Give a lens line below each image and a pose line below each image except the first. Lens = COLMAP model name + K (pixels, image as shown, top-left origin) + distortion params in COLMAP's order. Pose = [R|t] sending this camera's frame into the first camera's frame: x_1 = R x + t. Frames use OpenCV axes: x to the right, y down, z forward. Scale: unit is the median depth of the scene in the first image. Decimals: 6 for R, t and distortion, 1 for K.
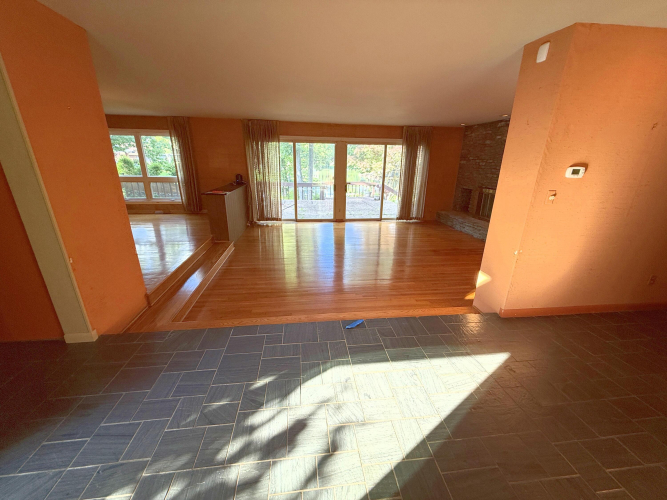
lens RADIAL K [[268.2, 0, 333.2], [0, 268.2, 251.4], [0, 0, 1]] dist [0.003107, 0.000654]
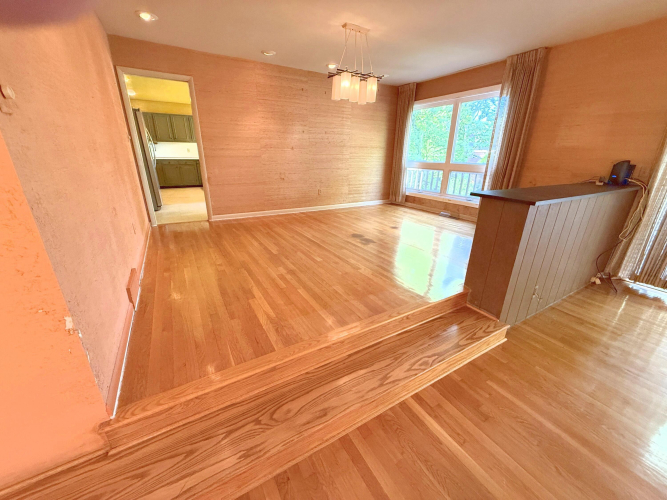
lens RADIAL K [[268.2, 0, 332.9], [0, 268.2, 248.9], [0, 0, 1]] dist [0.003107, 0.000654]
pose [[0.398484, 0.297758, -0.867497, -0.126164], [-0.302565, 0.935564, 0.182139, -0.097120], [0.865832, 0.189895, 0.462898, 0.428883]]
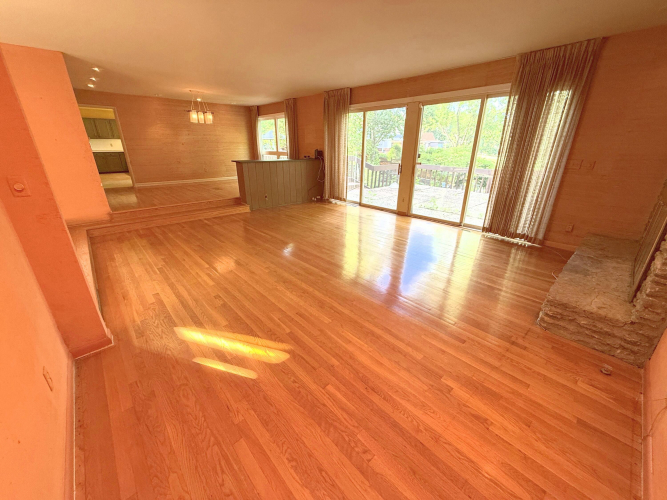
lens RADIAL K [[268.2, 0, 335.1], [0, 268.2, 251.6], [0, 0, 1]] dist [0.003107, 0.000654]
pose [[0.570230, 0.289945, -0.768616, 0.579685], [-0.259844, 0.951263, 0.166069, -0.100365], [0.779307, 0.105023, 0.617779, 0.445270]]
